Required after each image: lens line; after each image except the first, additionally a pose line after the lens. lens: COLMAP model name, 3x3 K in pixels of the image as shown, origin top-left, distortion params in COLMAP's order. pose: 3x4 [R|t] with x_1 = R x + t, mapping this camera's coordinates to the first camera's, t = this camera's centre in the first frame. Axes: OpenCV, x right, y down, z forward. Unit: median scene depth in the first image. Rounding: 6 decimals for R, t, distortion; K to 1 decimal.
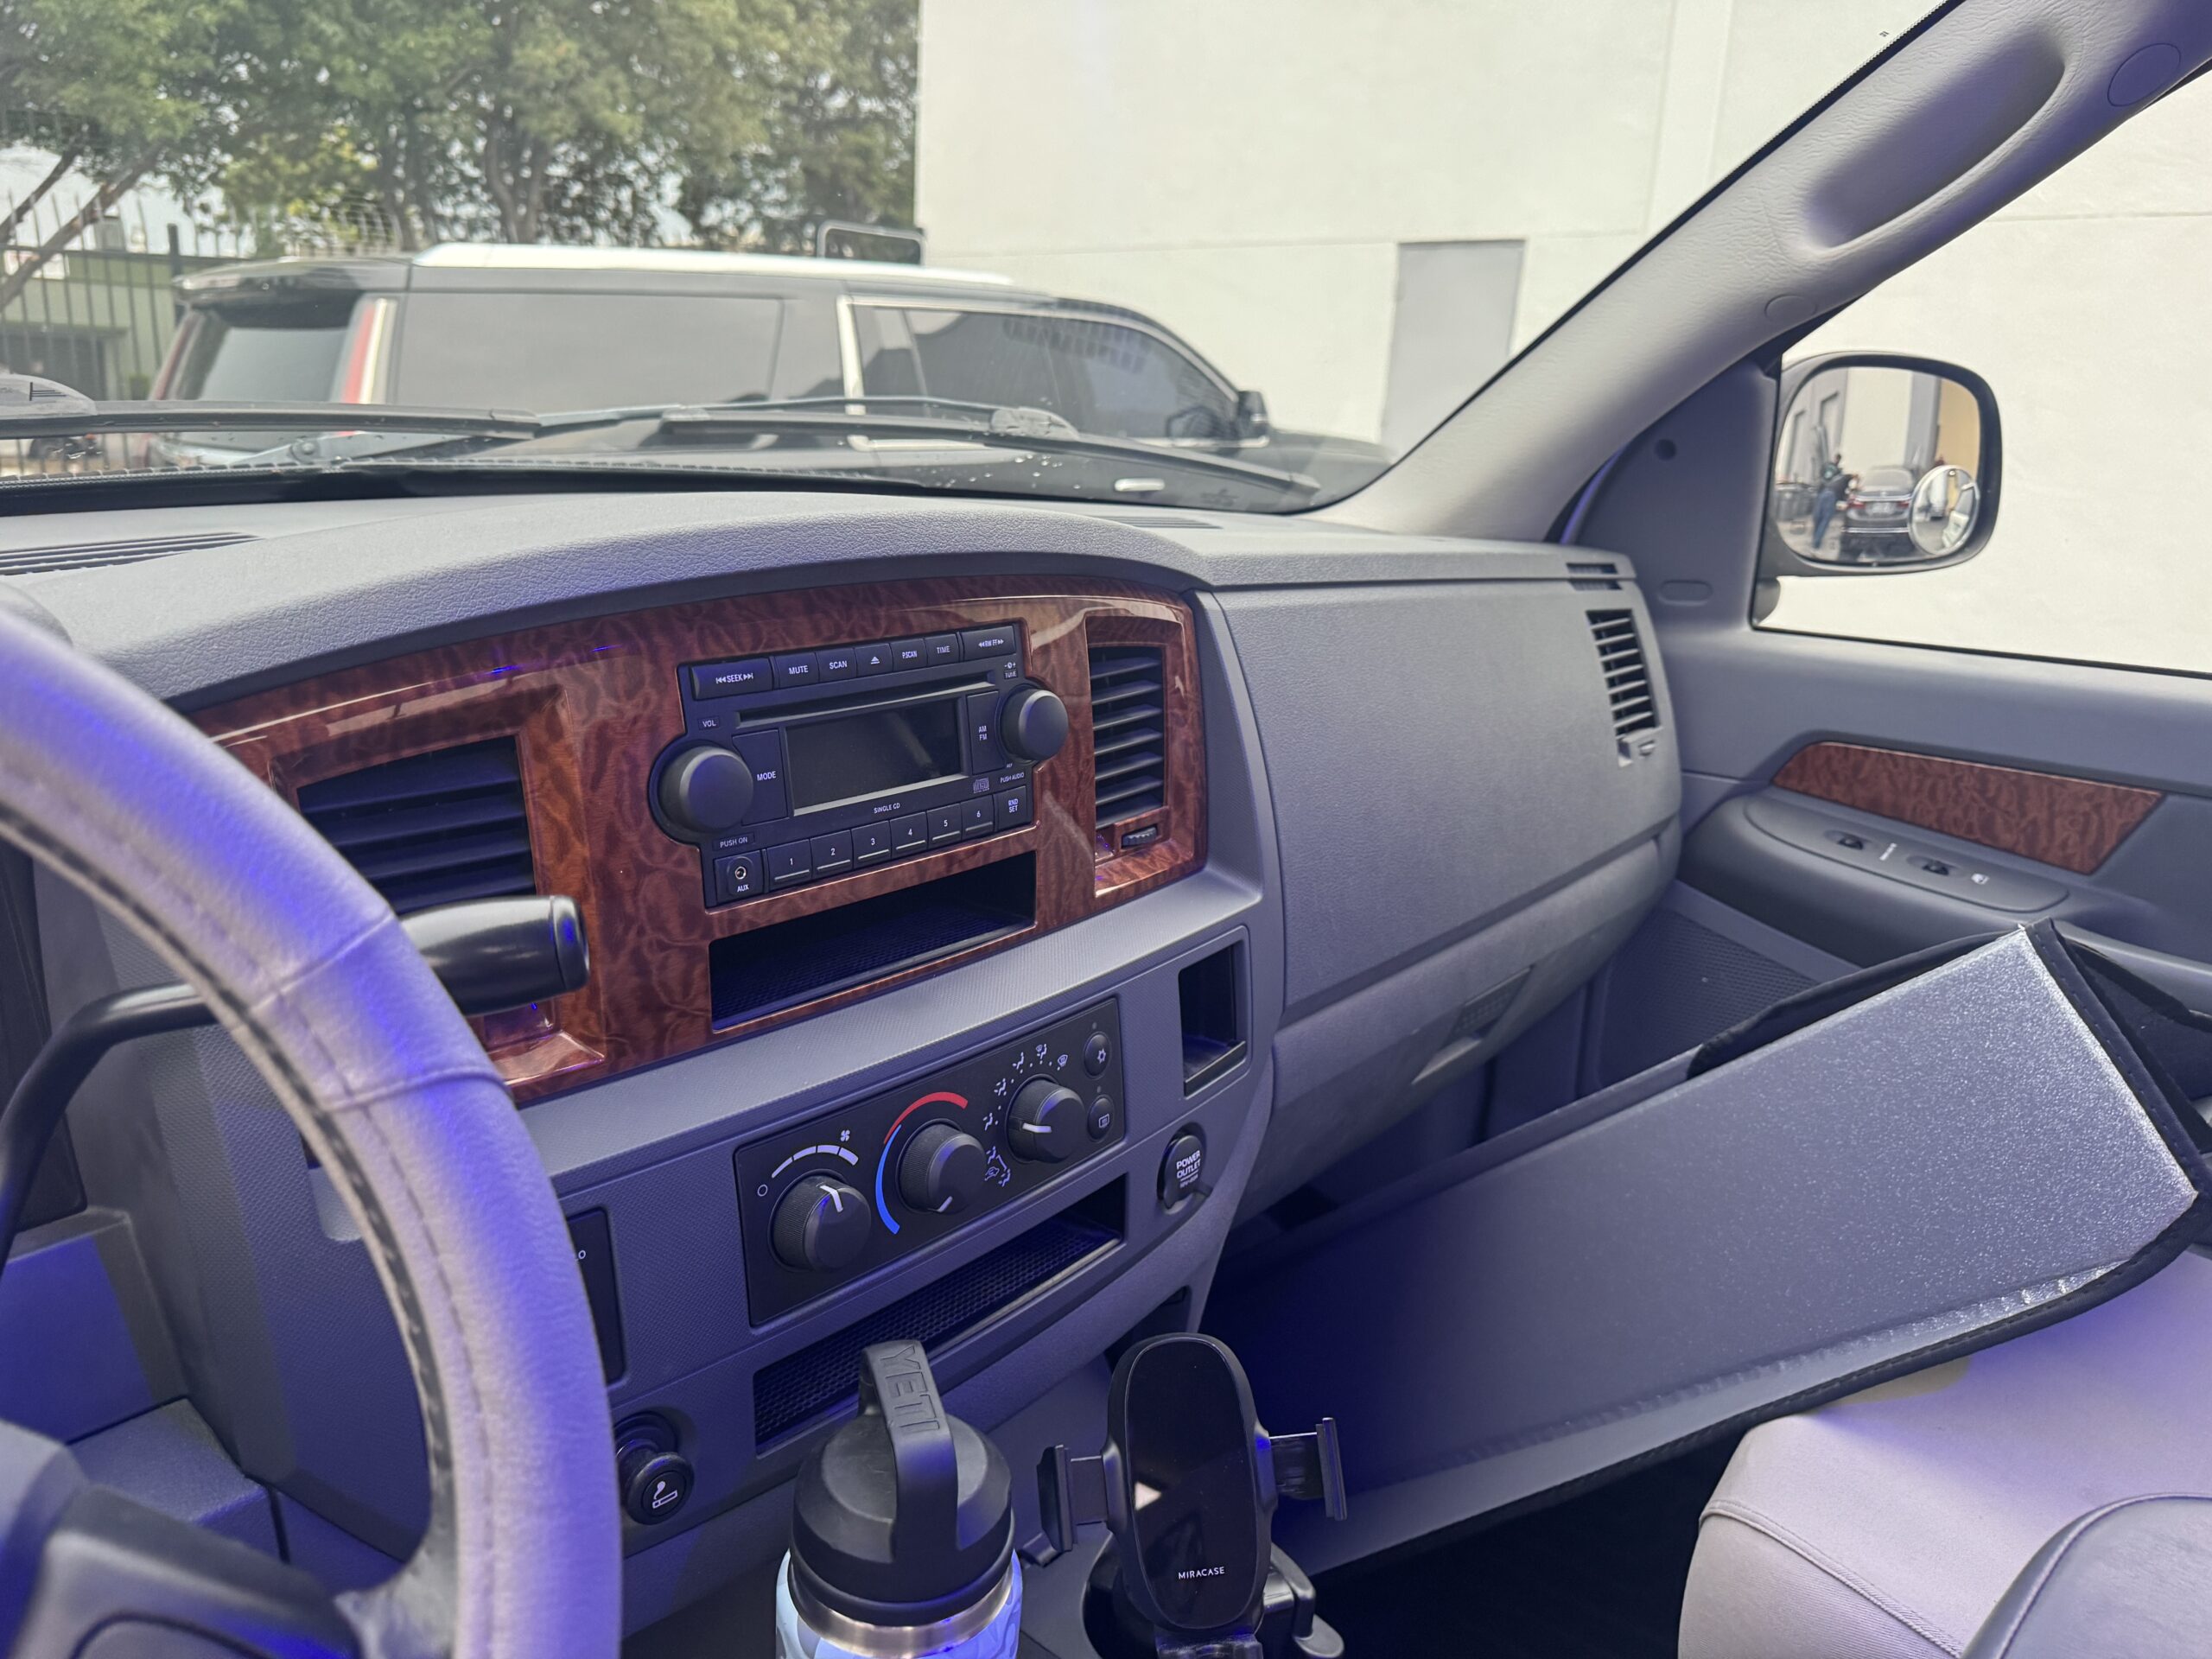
lens RADIAL K [[1581.1, 0, 1106.4], [0, 1581.1, 821.0], [0, 0, 1]] dist [0.032315, -0.026400]
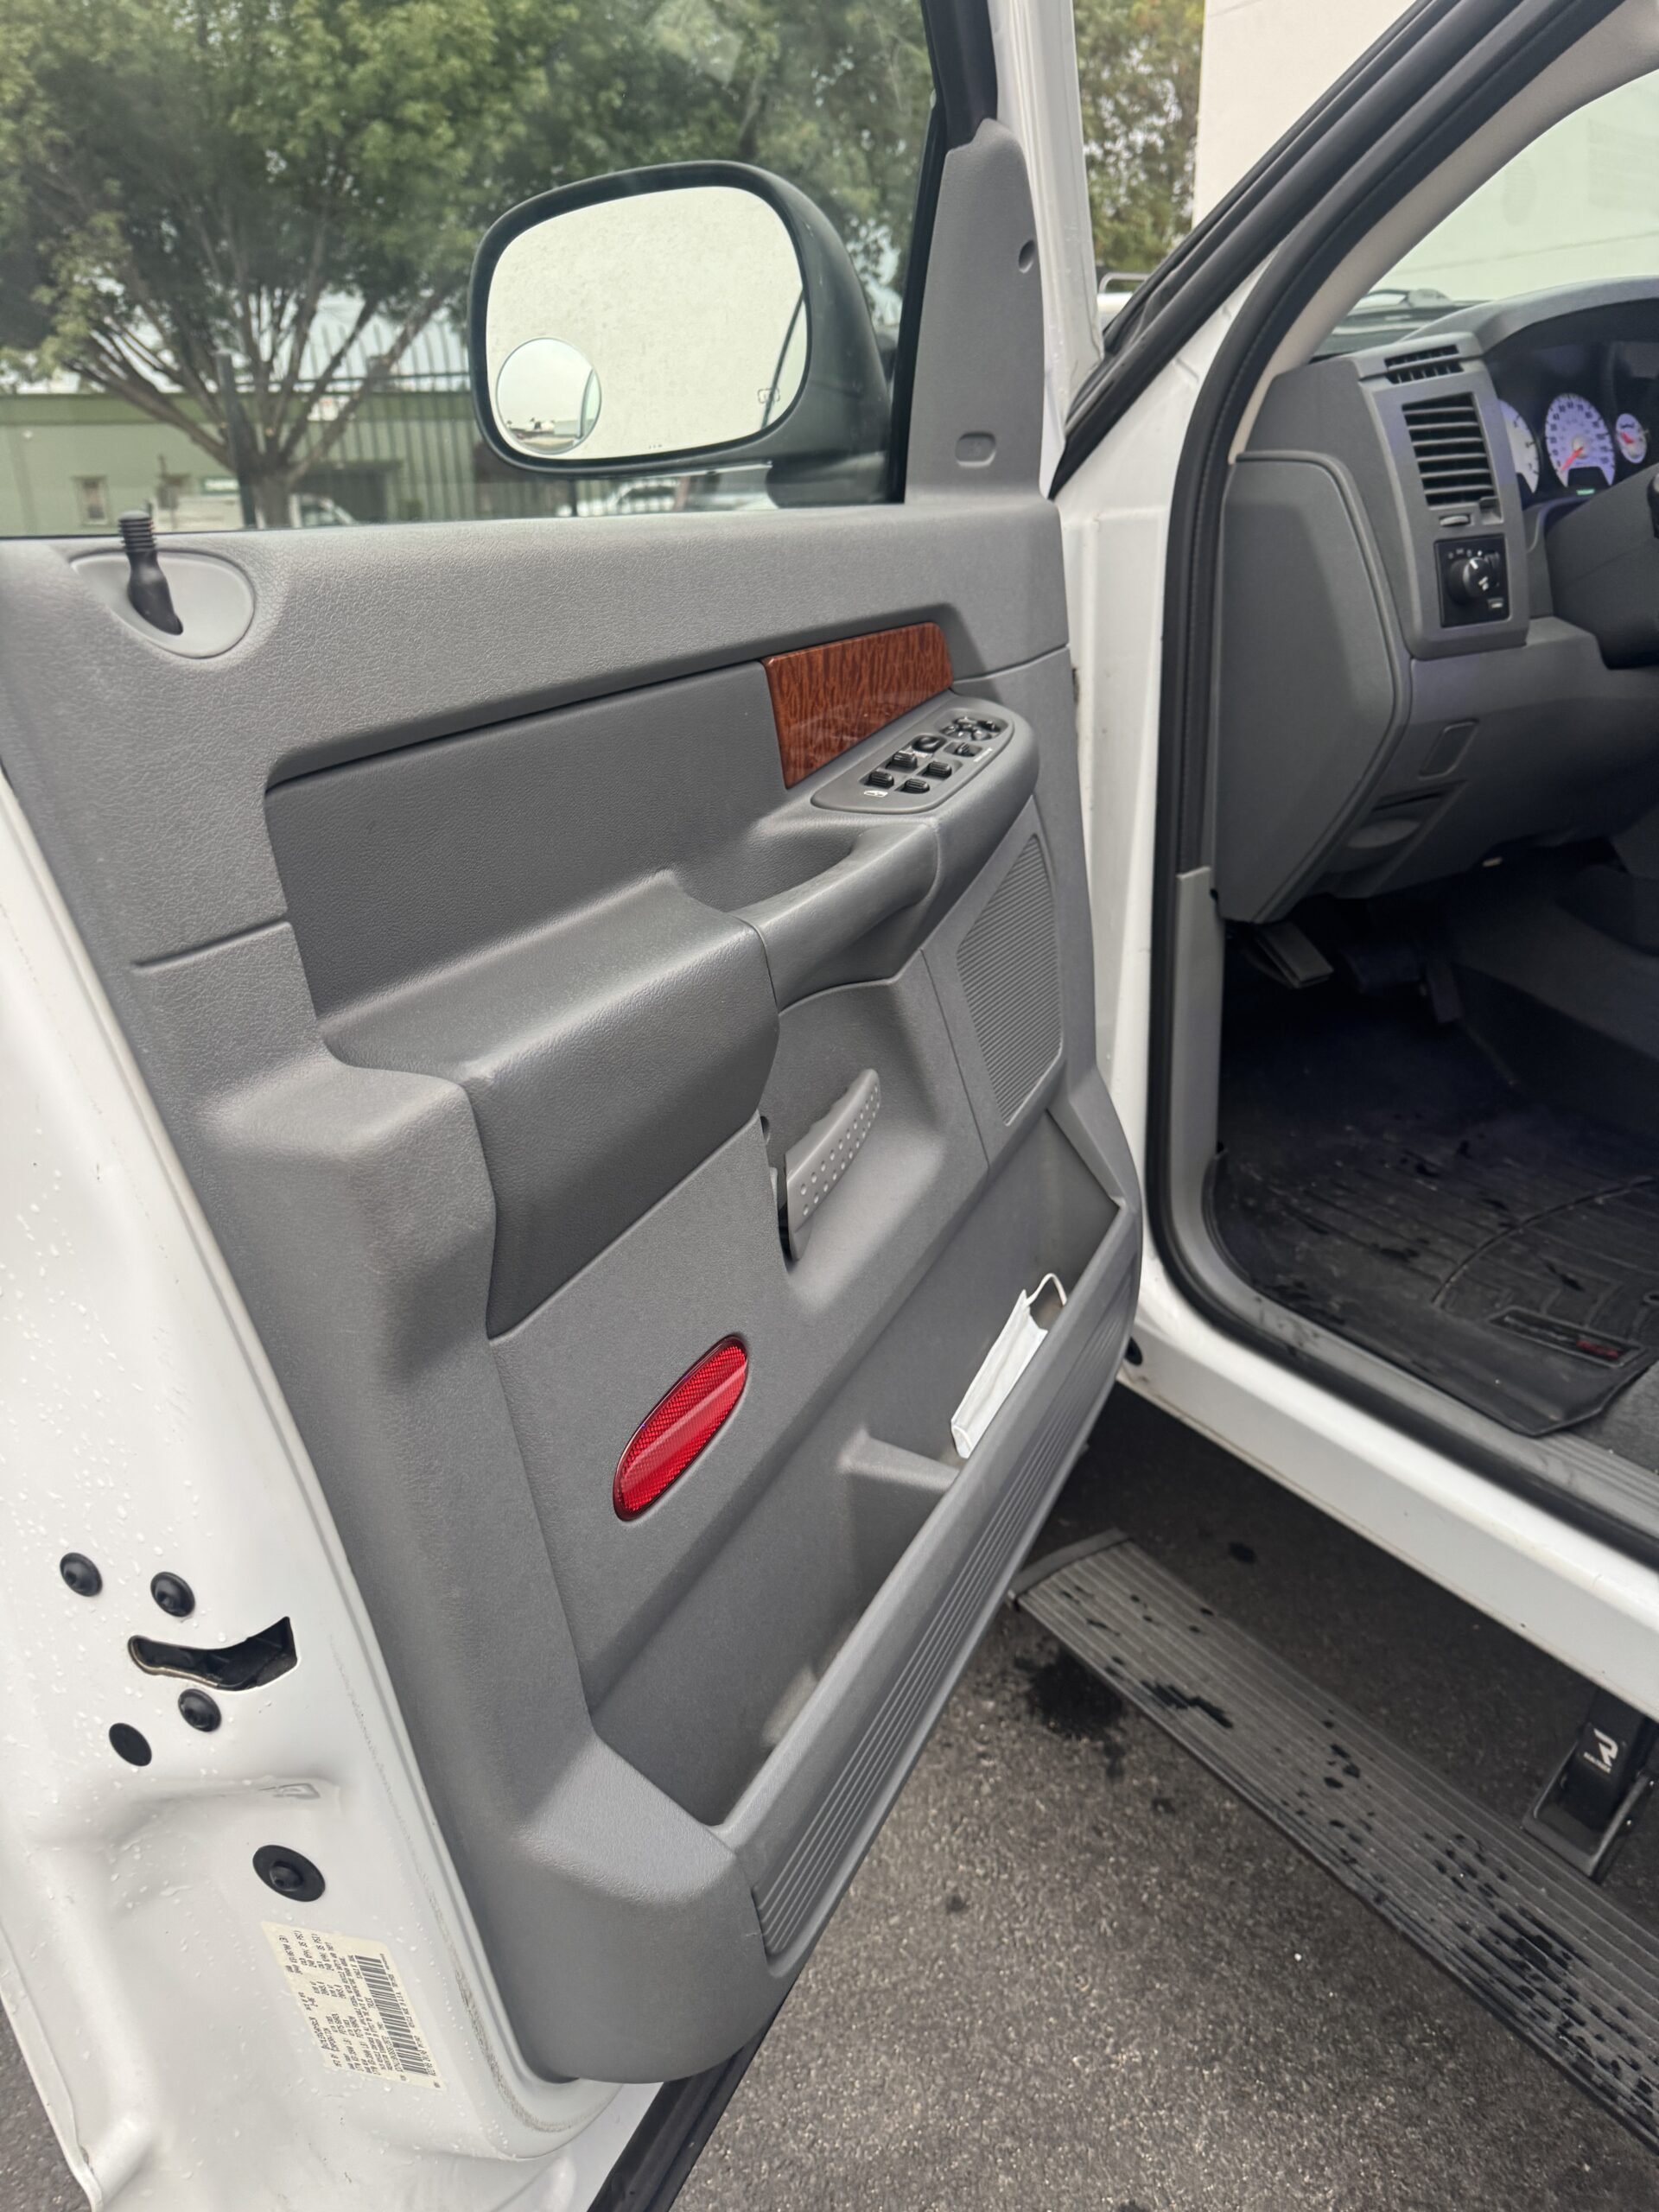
lens RADIAL K [[1577.5, 0, 831.0], [0, 1577.5, 1124.3], [0, 0, 1]] dist [0.051643, -0.067218]
pose [[0.961147, 0.033477, -0.273999, -0.059801], [0.001252, 0.992080, 0.125603, 0.042543], [0.276034, -0.121066, 0.953493, -0.106940]]
